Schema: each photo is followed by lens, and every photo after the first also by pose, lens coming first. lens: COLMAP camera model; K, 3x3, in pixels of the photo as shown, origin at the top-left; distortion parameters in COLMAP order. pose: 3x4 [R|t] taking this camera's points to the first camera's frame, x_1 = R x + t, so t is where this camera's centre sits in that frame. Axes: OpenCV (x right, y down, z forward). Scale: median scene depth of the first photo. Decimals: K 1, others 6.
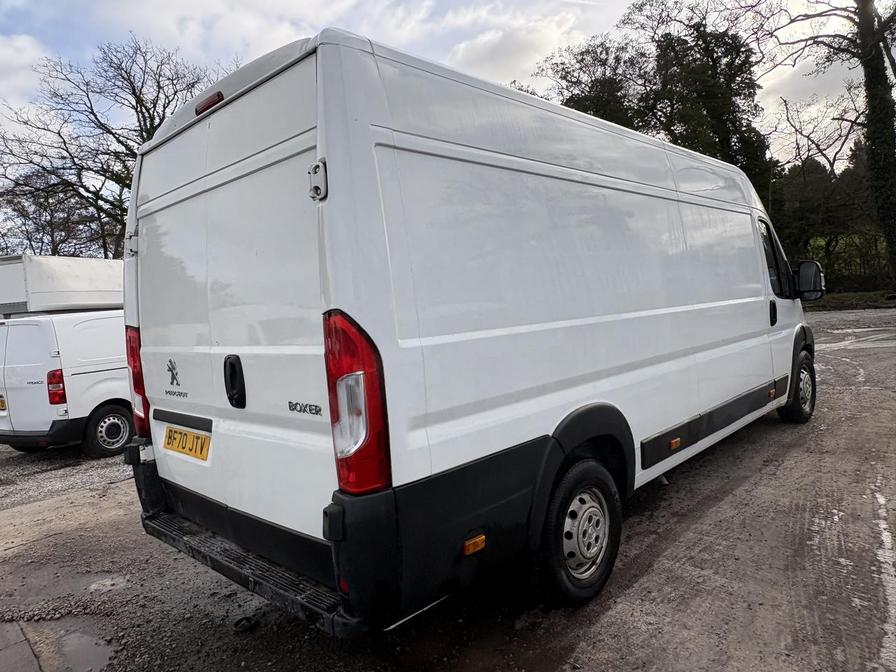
lens RADIAL K [[596.9, 0, 448.0], [0, 596.9, 336.0], [0, 0, 1]] dist [0.000974, -0.000350]
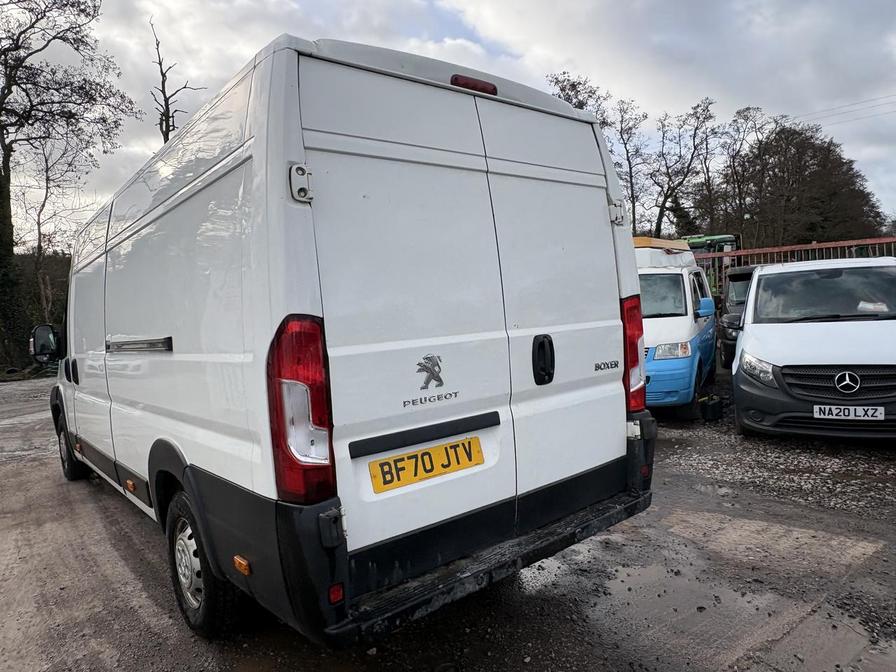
lens RADIAL K [[596.9, 0, 448.0], [0, 596.9, 336.0], [0, 0, 1]] dist [0.000974, -0.000350]
pose [[0.124628, 0.029143, 0.991775, -1.380275], [0.116338, 0.992244, -0.043776, 0.057830], [-0.985359, 0.120837, 0.120271, 0.981476]]
